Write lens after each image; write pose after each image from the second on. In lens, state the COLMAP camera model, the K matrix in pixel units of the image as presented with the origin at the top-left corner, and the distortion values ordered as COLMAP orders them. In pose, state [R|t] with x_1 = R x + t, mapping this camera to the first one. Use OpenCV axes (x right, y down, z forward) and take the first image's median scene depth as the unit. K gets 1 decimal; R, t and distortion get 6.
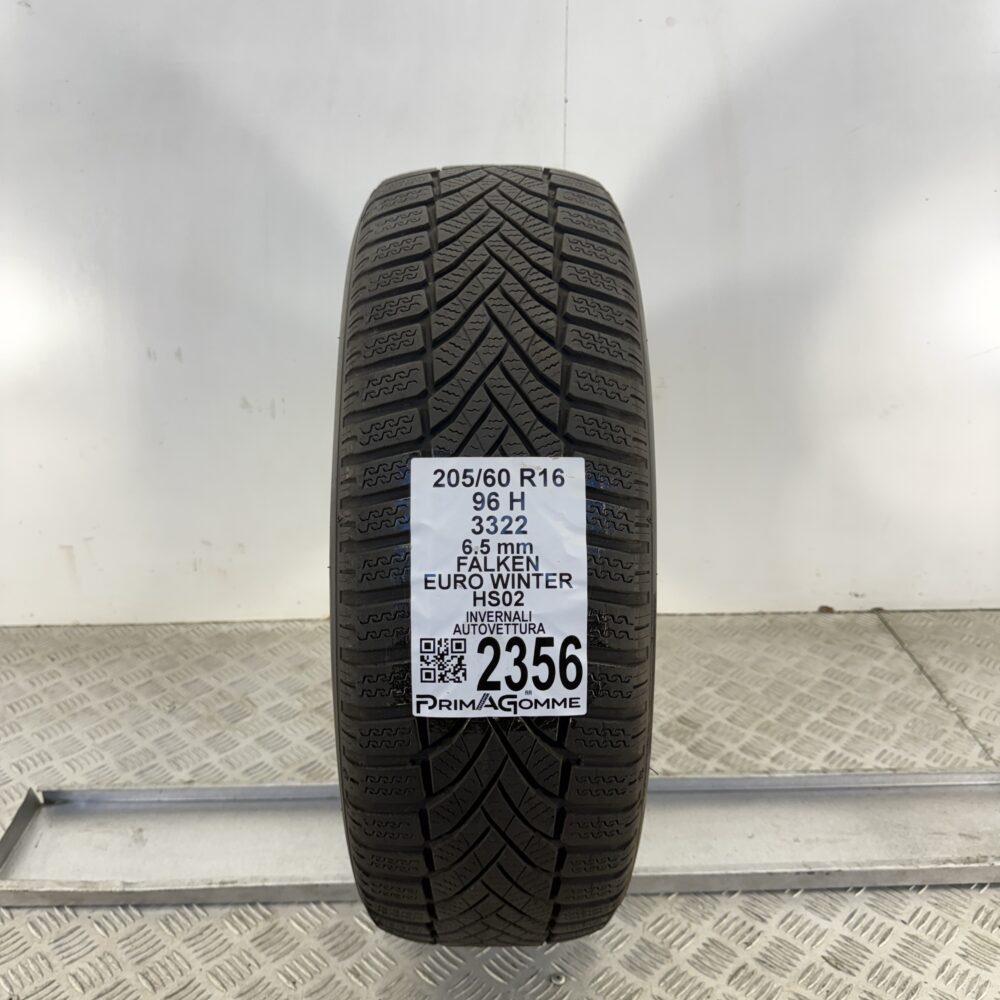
lens RADIAL K [[951.1, 0, 500.0], [0, 951.1, 500.0], [0, 0, 1]] dist [0.129186, -0.261483]
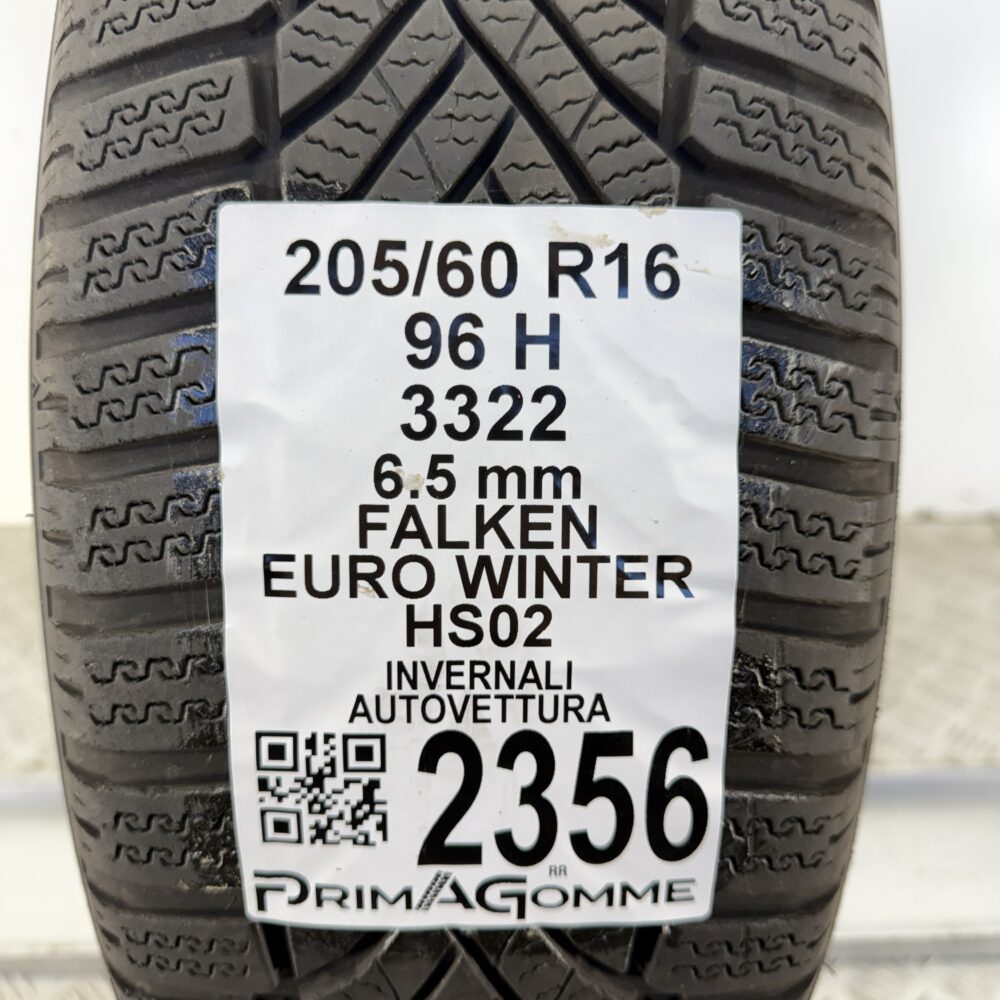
lens RADIAL K [[951.1, 0, 500.0], [0, 951.1, 500.0], [0, 0, 1]] dist [0.129186, -0.261483]
pose [[0.999868, 0.011812, 0.011168, 0.001677], [-0.013212, 0.990757, 0.135001, 0.011146], [-0.009471, -0.135131, 0.990783, 0.656065]]
